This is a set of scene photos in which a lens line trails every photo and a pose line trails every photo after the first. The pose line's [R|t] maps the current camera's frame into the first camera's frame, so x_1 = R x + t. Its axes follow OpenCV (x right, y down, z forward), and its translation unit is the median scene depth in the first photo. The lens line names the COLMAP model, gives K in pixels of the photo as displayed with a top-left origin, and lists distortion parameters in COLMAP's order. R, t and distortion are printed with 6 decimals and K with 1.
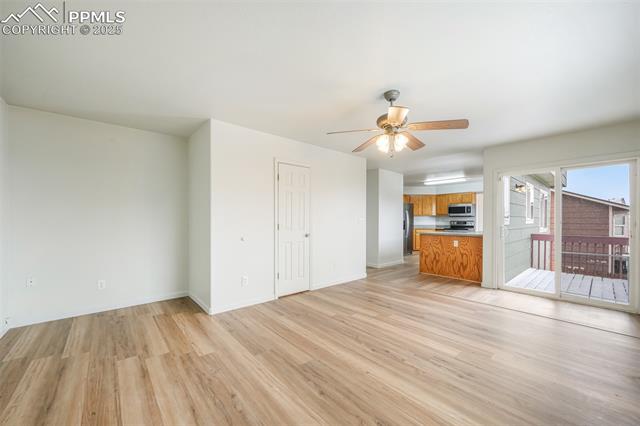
lens RADIAL K [[251.7, 0, 315.7], [0, 251.7, 217.7], [0, 0, 1]] dist [0.000527, 0.000079]
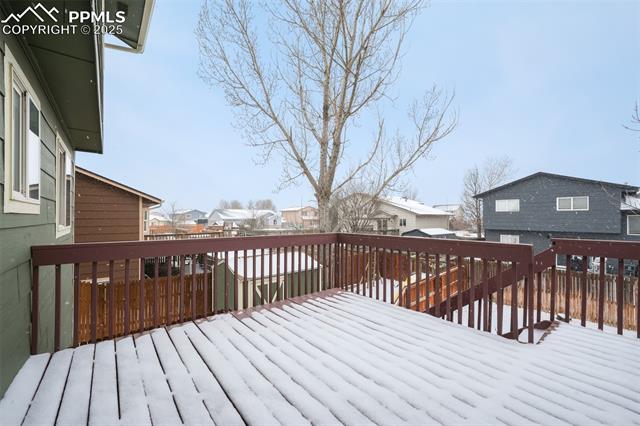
lens RADIAL K [[250.1, 0, 310.1], [0, 250.1, 222.4], [0, 0, 1]] dist [-0.003825, -0.000246]
pose [[0.012134, -0.011282, 0.999863, 0.568909], [-0.016308, 0.999801, 0.011479, 0.025640], [-0.999793, -0.016445, 0.011947, 0.671742]]
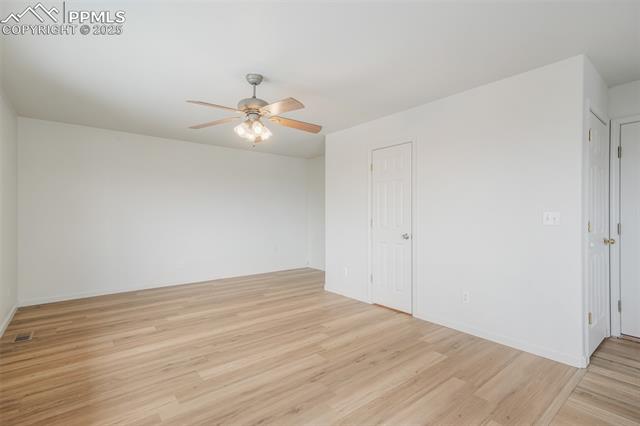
lens RADIAL K [[290.0, 0, 318.5], [0, 290.0, 214.2], [0, 0, 1]] dist [0.012789, 0.000259]
pose [[-0.023205, -0.011931, -0.999660, 1.043861], [0.008549, 0.999890, -0.012132, 0.010751], [0.999694, -0.008828, -0.023101, 0.964473]]
